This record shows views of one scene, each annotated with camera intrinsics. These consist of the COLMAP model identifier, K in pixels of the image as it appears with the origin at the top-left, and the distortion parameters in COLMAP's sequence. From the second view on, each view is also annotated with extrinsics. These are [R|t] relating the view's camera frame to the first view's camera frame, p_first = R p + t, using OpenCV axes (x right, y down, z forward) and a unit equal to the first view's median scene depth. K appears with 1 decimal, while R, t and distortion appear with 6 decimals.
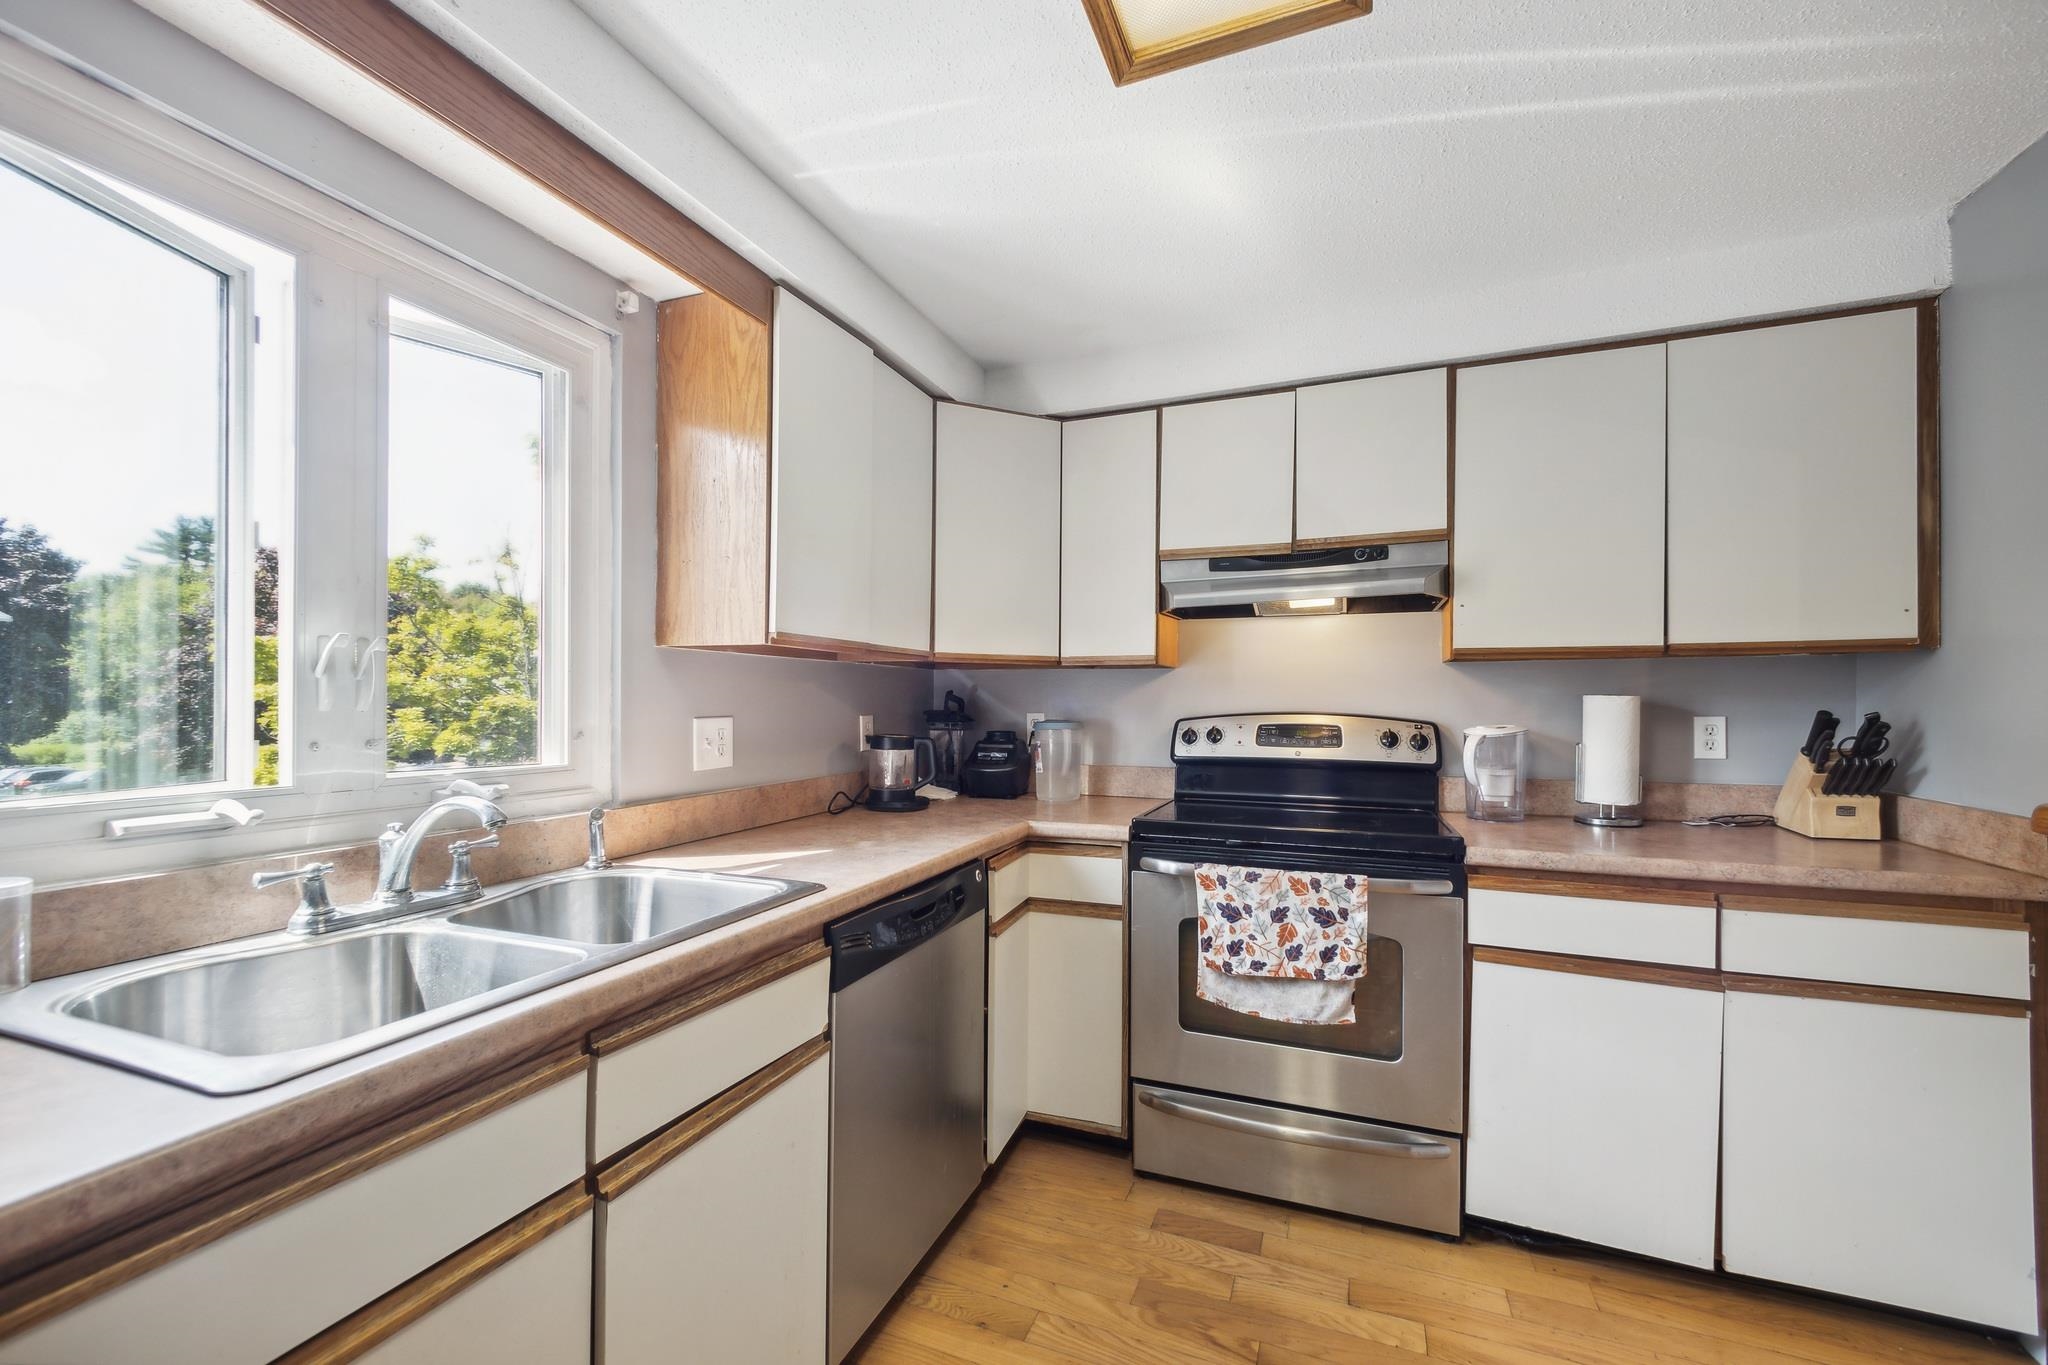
lens RADIAL K [[813.8, 0, 1024.5], [0, 813.8, 704.2], [0, 0, 1]] dist [-0.000230, -0.000108]
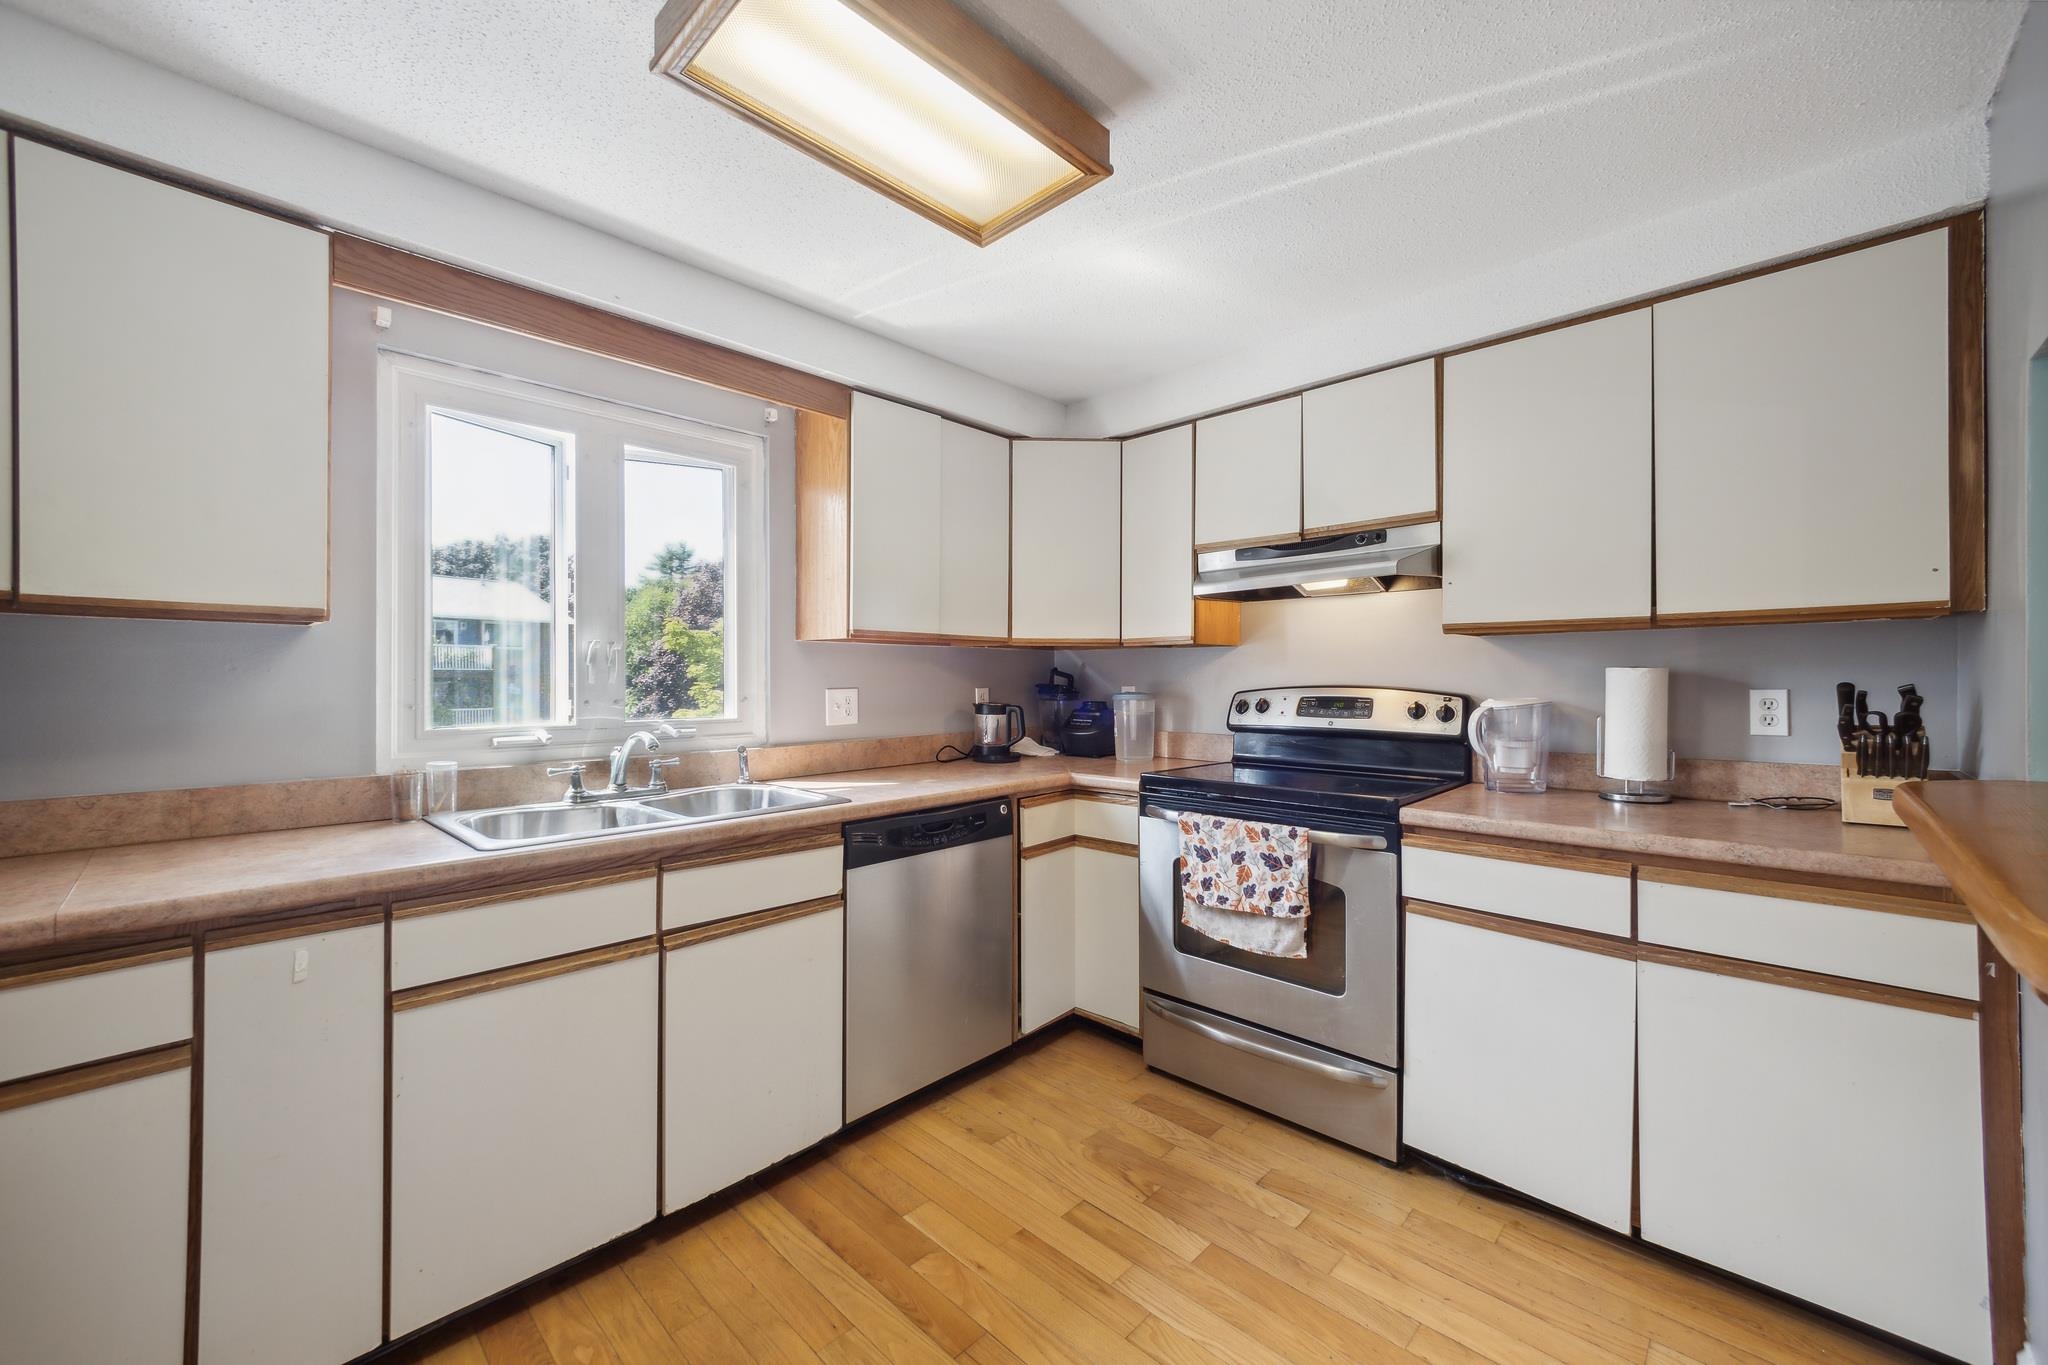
lens RADIAL K [[799.1, 0, 1024.0], [0, 799.1, 682.5], [0, 0, 1]] dist [0.000706, -0.000231]
pose [[0.924364, -0.001586, -0.381508, 0.469407], [0.003059, 0.999990, 0.003253, 0.001955], [0.381499, -0.004174, 0.924360, -0.180405]]
